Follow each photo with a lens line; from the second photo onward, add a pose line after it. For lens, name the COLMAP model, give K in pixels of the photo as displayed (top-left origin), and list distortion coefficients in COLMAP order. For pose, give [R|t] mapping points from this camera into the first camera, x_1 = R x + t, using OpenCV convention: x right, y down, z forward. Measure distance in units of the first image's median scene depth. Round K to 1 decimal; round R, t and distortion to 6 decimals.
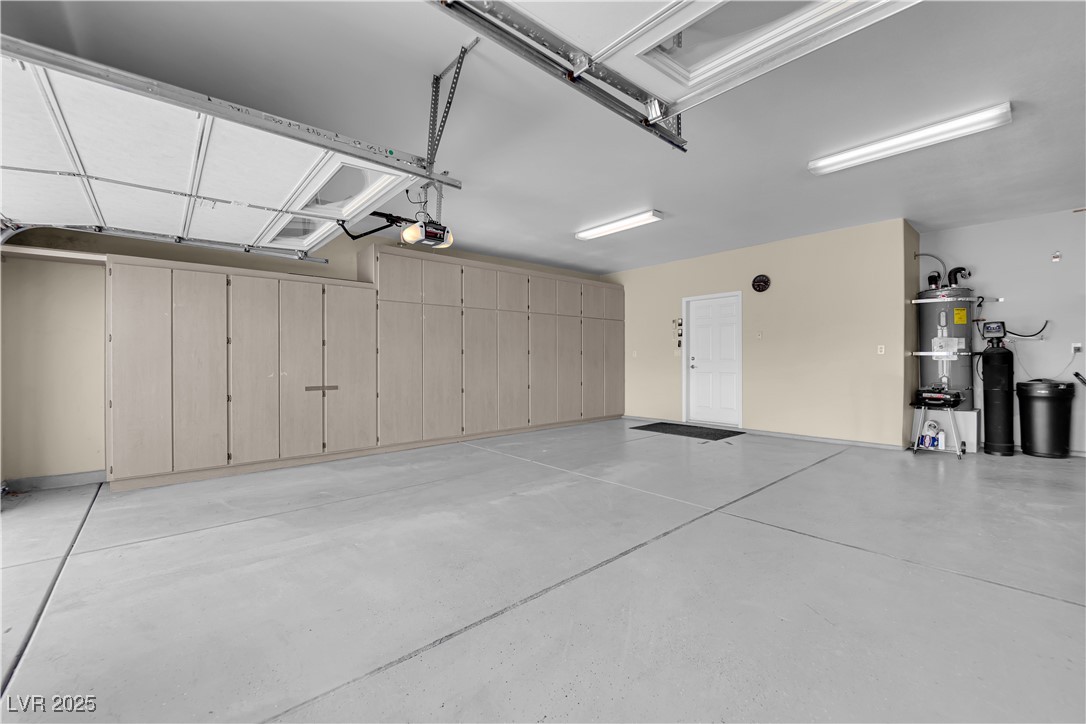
lens RADIAL K [[442.2, 0, 543.7], [0, 442.2, 360.1], [0, 0, 1]] dist [-0.003436, -0.000102]
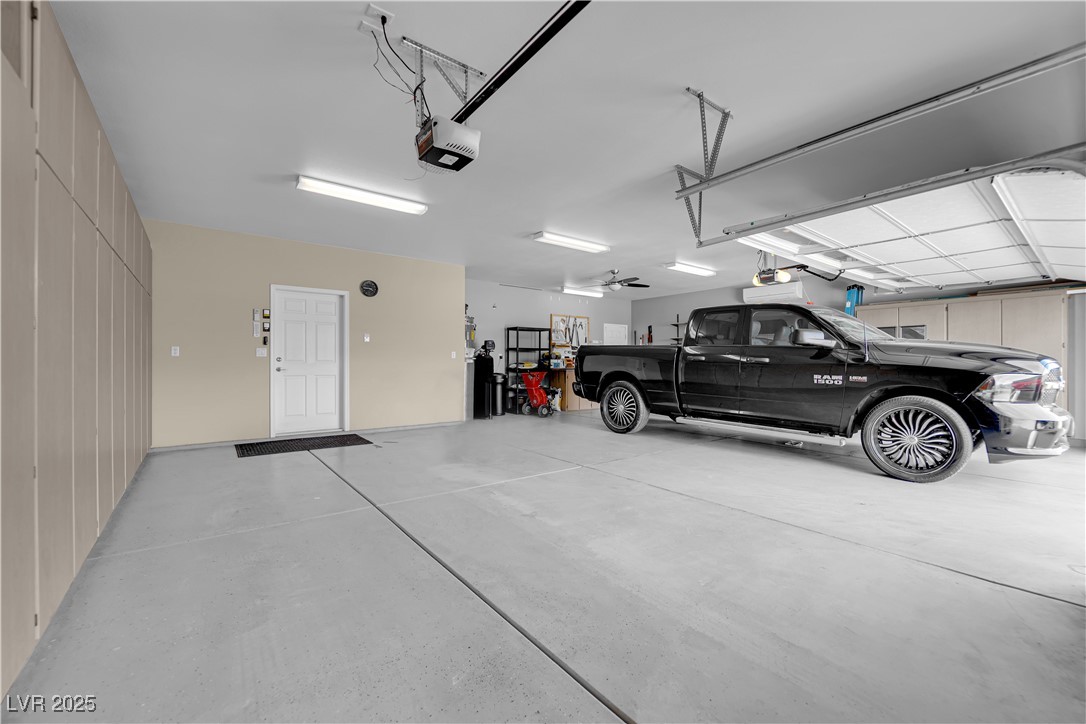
lens RADIAL K [[442.2, 0, 544.6], [0, 442.2, 363.1], [0, 0, 1]] dist [-0.003436, -0.000102]
pose [[0.054320, 0.002886, 0.998519, -0.536317], [-0.002634, 0.999993, -0.002747, 0.005009], [-0.998520, -0.002481, 0.054327, 0.533353]]
